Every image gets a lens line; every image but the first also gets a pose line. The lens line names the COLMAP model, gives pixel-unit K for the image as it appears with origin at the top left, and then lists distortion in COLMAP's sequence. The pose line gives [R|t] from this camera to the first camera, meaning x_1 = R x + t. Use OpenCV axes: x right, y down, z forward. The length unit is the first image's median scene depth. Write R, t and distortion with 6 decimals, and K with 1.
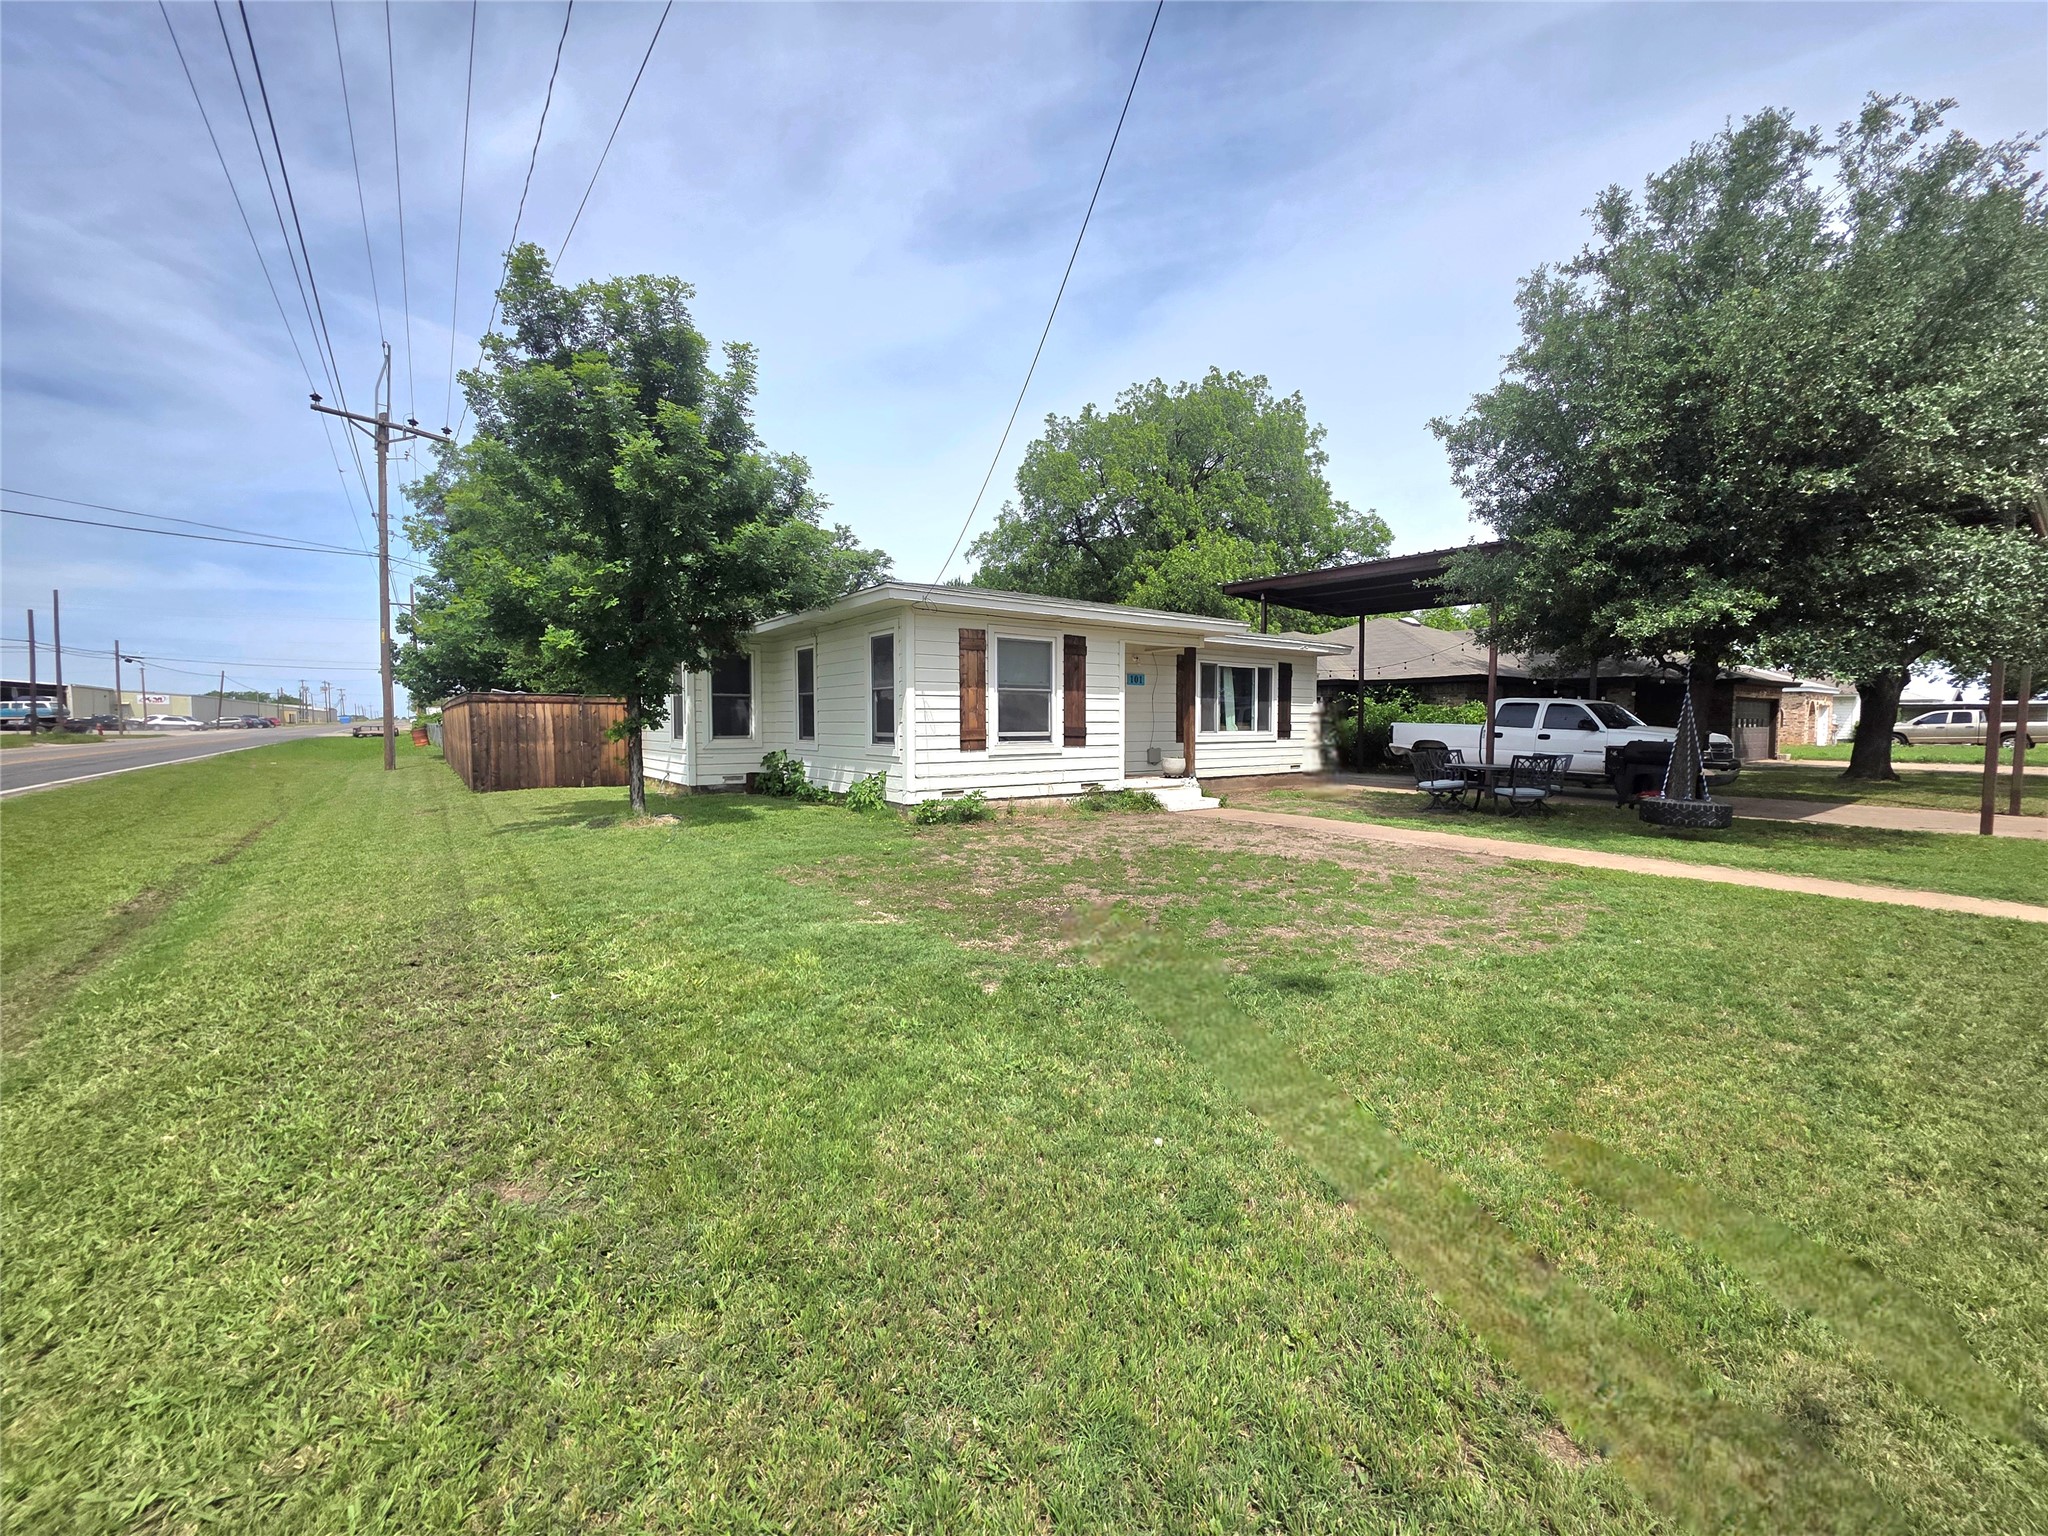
lens RADIAL K [[815.6, 0, 1023.3], [0, 815.6, 762.8], [0, 0, 1]] dist [0.003890, -0.000603]
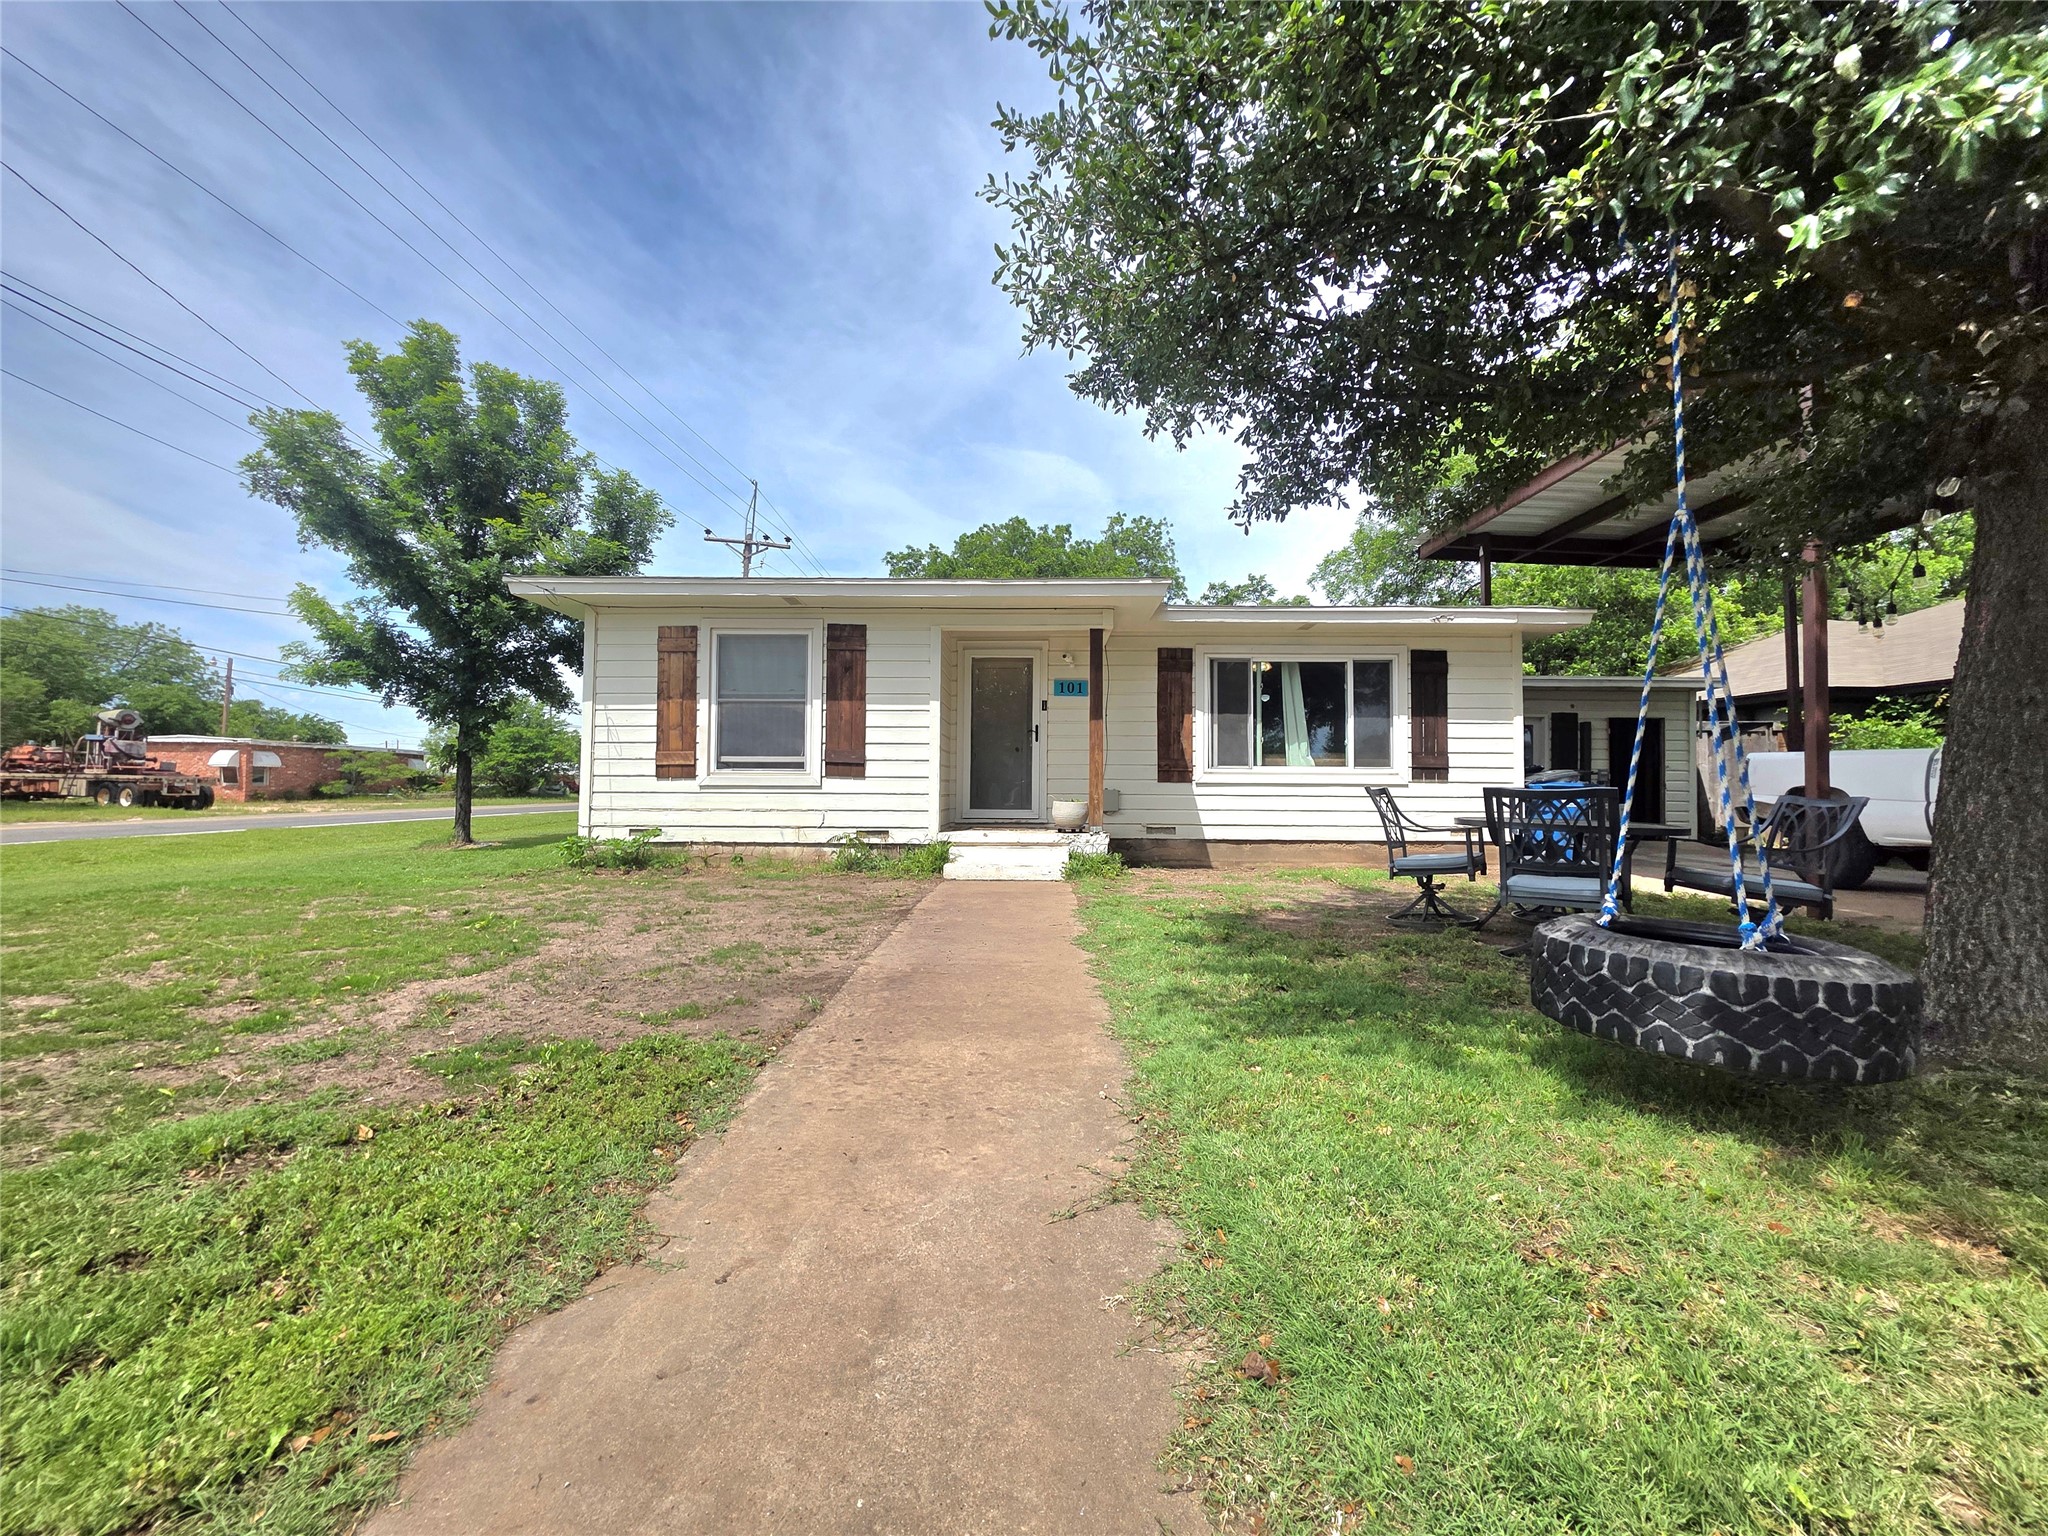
lens RADIAL K [[815.6, 0, 1023.3], [0, 815.6, 762.8], [0, 0, 1]] dist [0.003890, -0.000603]
pose [[0.793886, -0.016354, -0.607846, 0.579958], [-0.036015, 0.996619, -0.073851, 0.013369], [0.606999, 0.080521, 0.790613, 0.491131]]
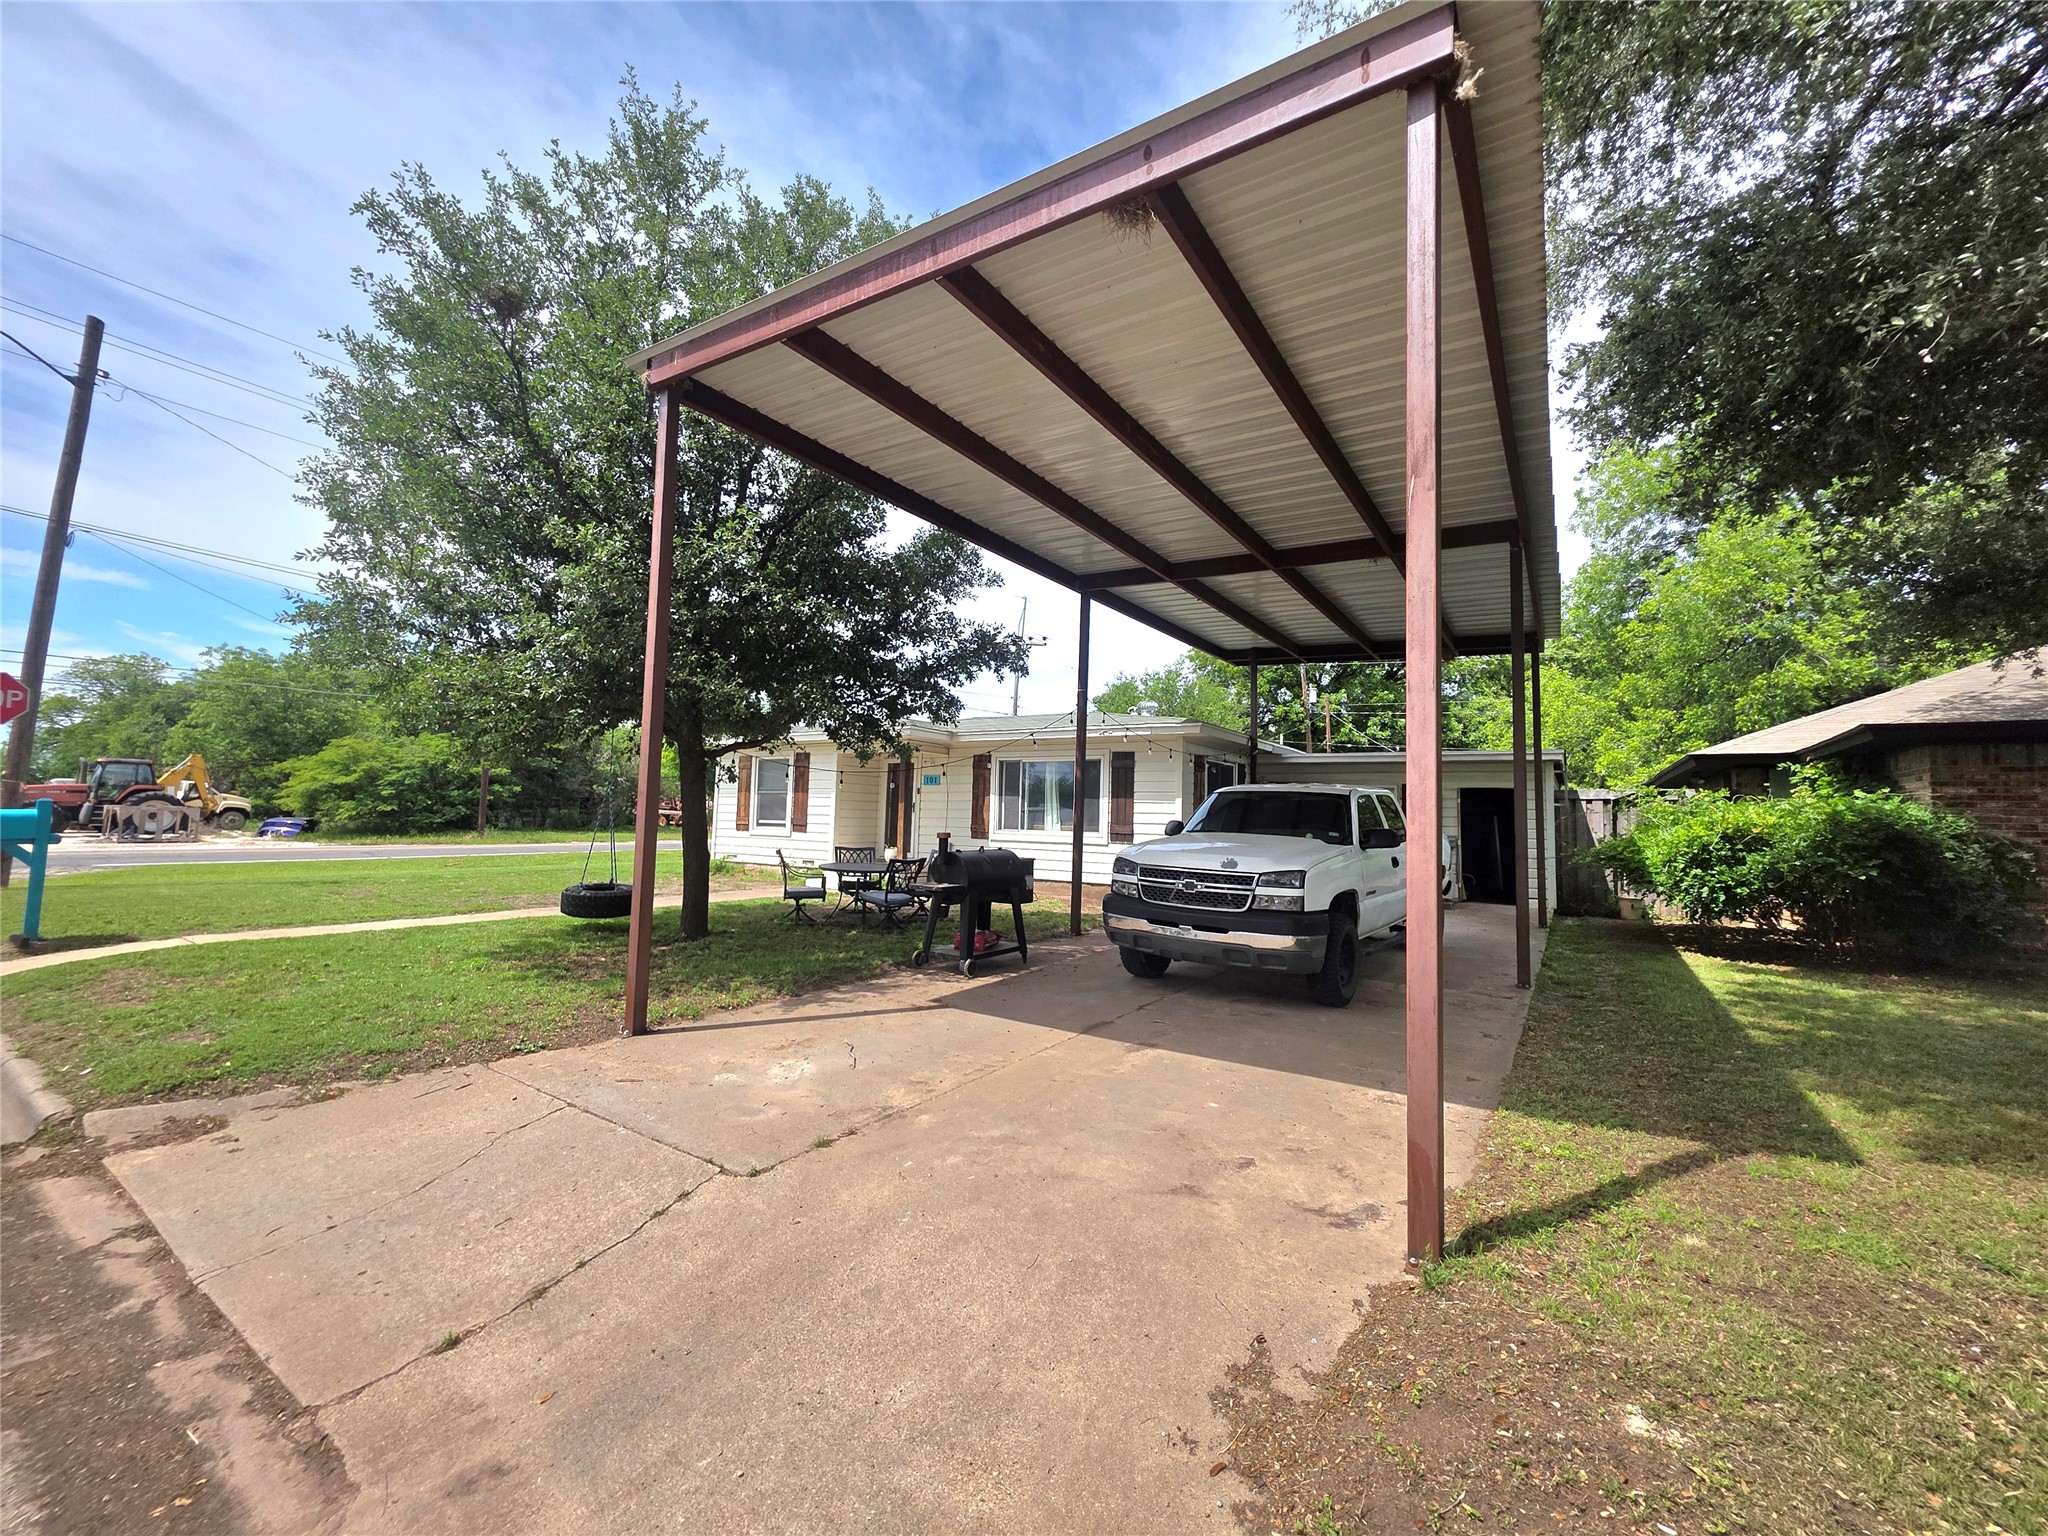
lens RADIAL K [[815.6, 0, 1023.3], [0, 815.6, 762.8], [0, 0, 1]] dist [0.003890, -0.000603]
pose [[0.339425, -0.057208, -0.938892, 1.396075], [-0.071601, 0.993681, -0.086432, -0.041580], [0.937904, 0.096563, 0.333184, 0.822912]]
